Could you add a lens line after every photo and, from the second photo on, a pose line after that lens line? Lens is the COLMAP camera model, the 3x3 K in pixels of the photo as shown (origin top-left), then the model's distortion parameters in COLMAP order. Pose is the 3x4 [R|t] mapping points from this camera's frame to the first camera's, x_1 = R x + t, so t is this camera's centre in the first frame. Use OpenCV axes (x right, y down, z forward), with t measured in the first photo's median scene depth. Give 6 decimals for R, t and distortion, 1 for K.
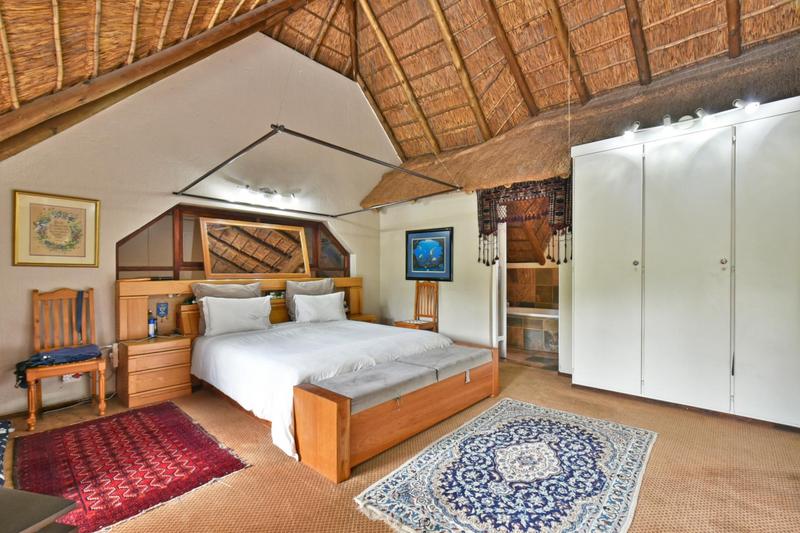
lens RADIAL K [[359.4, 0, 401.6], [0, 359.4, 276.2], [0, 0, 1]] dist [0.014059, -0.010575]
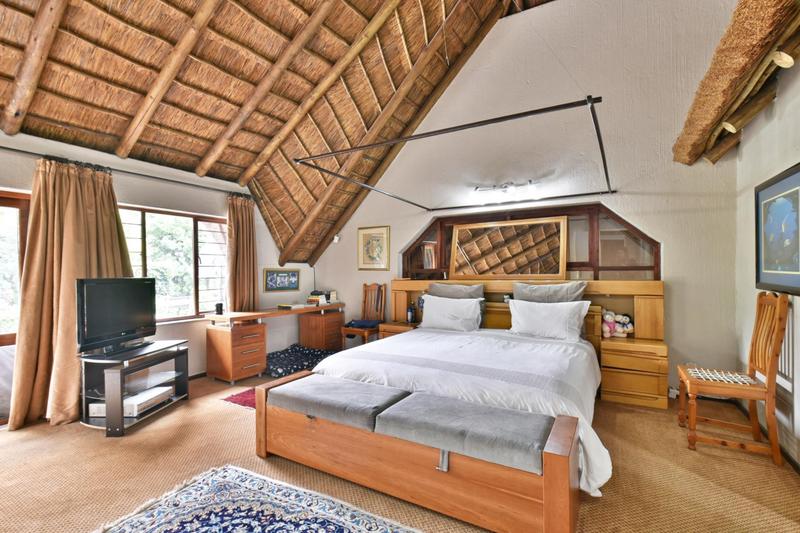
lens RADIAL K [[359.4, 0, 401.6], [0, 359.4, 276.2], [0, 0, 1]] dist [0.014059, -0.010575]
pose [[0.209018, 0.010286, -0.977858, 0.678478], [-0.004959, 0.999943, 0.009458, -0.014710], [0.977899, 0.002872, 0.209057, 0.767785]]
